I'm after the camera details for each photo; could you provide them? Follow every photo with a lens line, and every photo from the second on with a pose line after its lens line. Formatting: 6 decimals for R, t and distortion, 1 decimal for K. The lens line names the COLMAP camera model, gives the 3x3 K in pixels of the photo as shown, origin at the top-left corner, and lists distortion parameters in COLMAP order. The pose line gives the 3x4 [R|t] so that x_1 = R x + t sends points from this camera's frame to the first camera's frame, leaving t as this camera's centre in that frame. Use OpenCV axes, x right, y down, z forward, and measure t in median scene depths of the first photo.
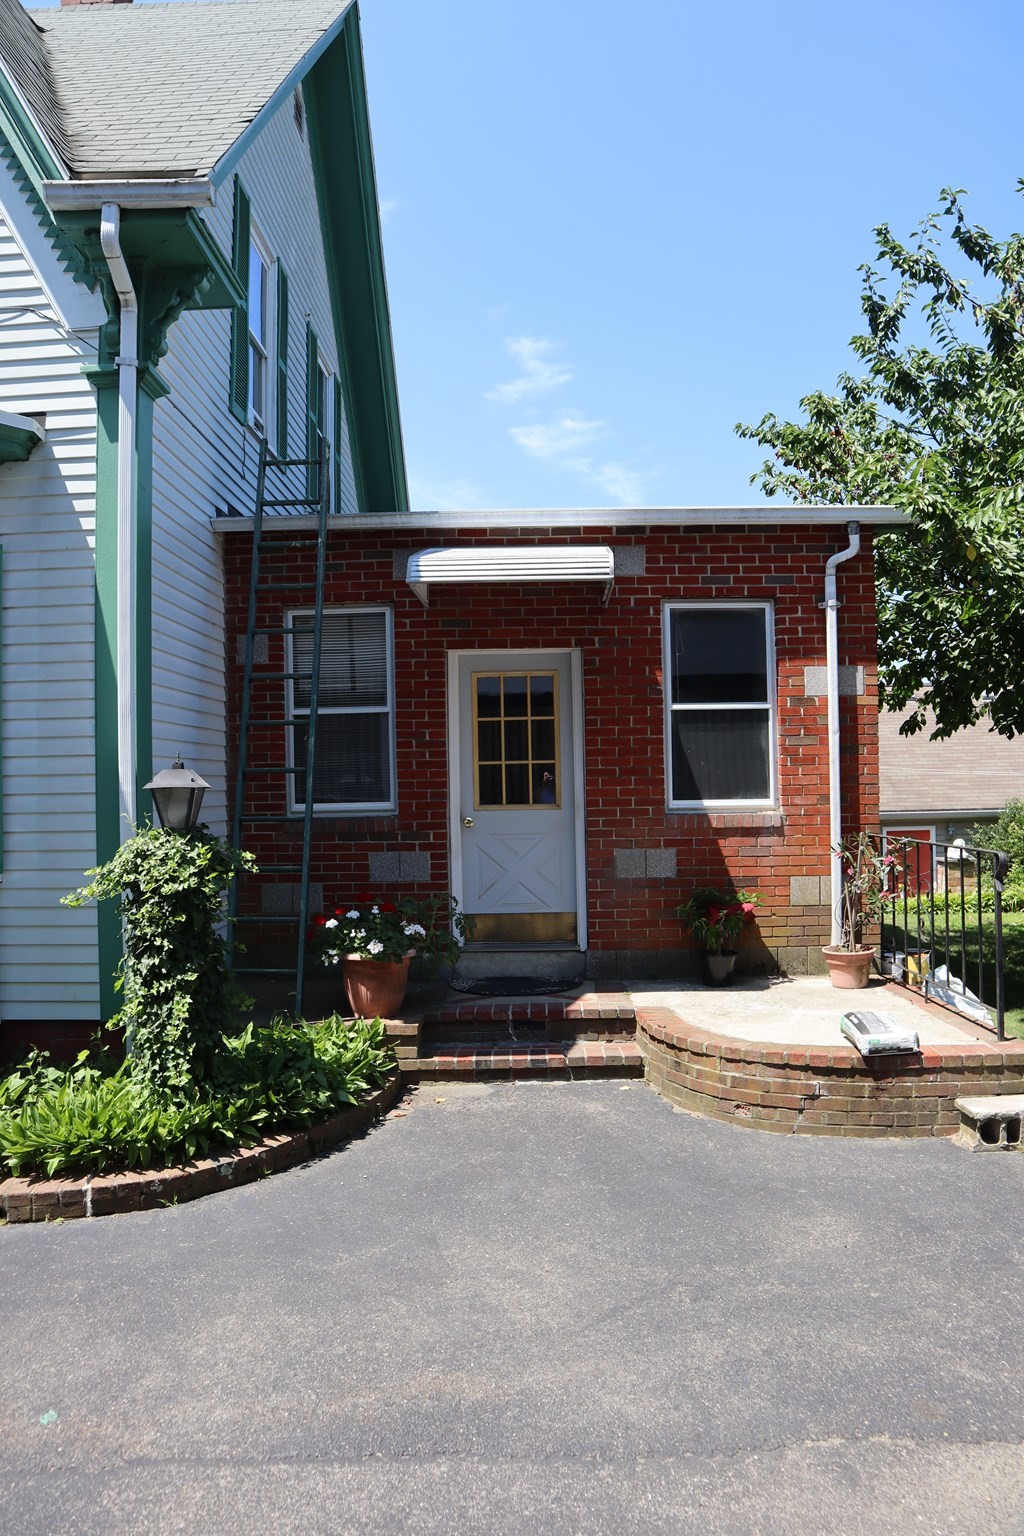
lens RADIAL K [[1058.9, 0, 516.3], [0, 1058.9, 761.0], [0, 0, 1]] dist [-0.124194, 0.069898]
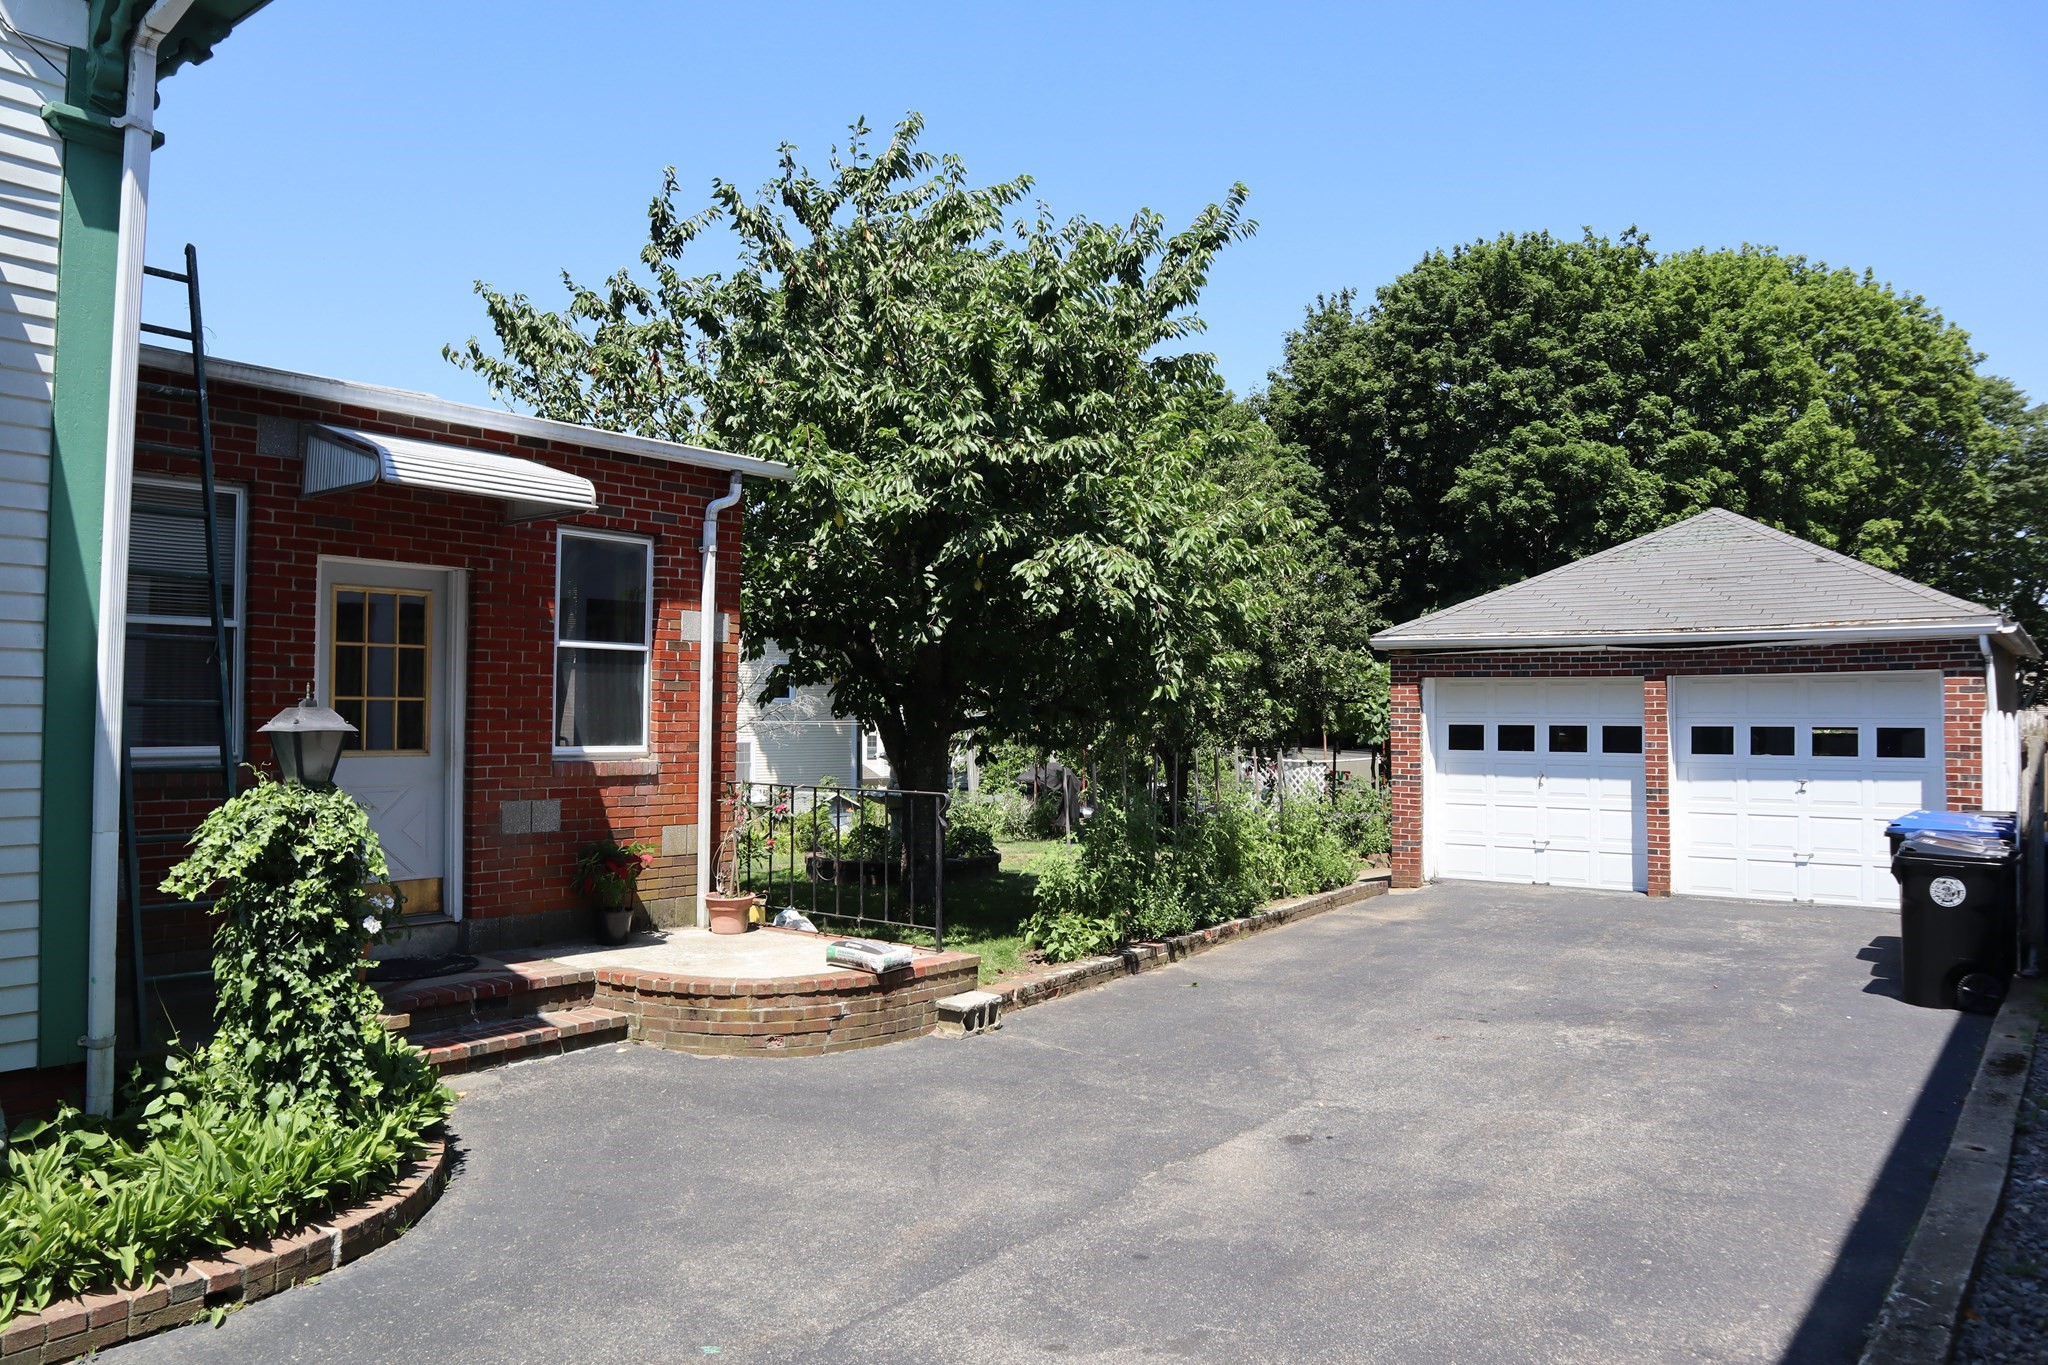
lens RADIAL K [[1411.8, 0, 1014.8], [0, 1411.8, 687.2], [0, 0, 1]] dist [-0.124194, 0.069898]
pose [[0.604197, 0.037398, 0.795957, -0.577374], [-0.035690, 0.999166, -0.019853, -0.003862], [-0.796035, -0.016413, 0.605028, -0.035468]]
